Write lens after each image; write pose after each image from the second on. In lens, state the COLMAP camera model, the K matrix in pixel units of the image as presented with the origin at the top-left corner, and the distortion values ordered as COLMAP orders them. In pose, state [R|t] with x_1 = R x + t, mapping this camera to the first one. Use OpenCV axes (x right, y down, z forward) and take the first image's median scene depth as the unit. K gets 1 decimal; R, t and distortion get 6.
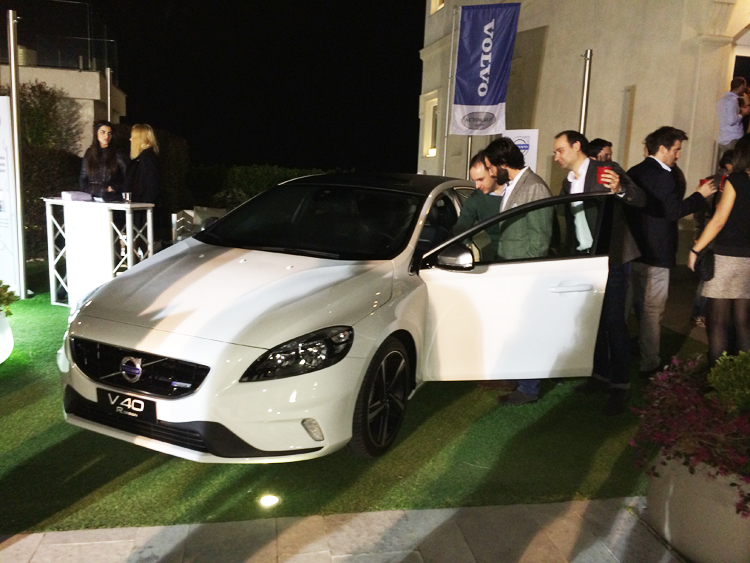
lens RADIAL K [[635.8, 0, 372.4], [0, 635.8, 279.6], [0, 0, 1]] dist [0.067778, -0.088517]
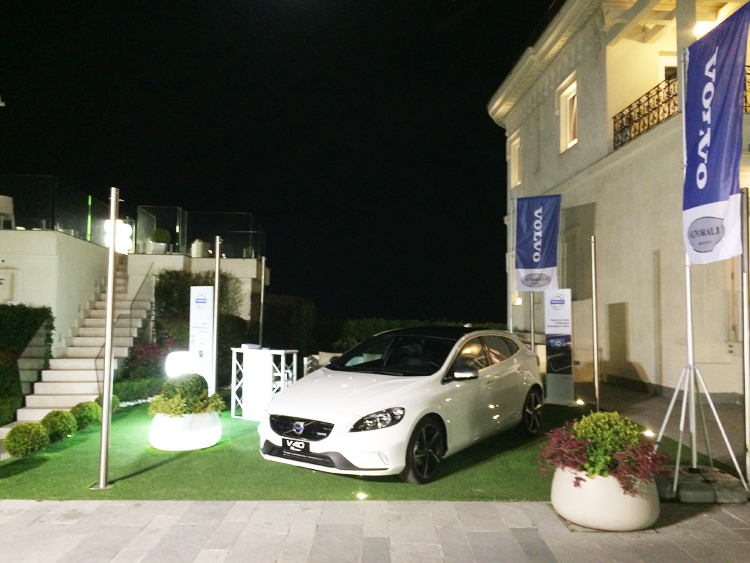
lens RADIAL K [[635.8, 0, 372.4], [0, 635.8, 279.6], [0, 0, 1]] dist [0.067778, -0.088517]
pose [[0.984389, -0.041099, -0.171141, 0.111627], [0.001481, 0.974255, -0.225444, 0.065543], [0.176000, 0.221671, 0.959107, -0.498866]]
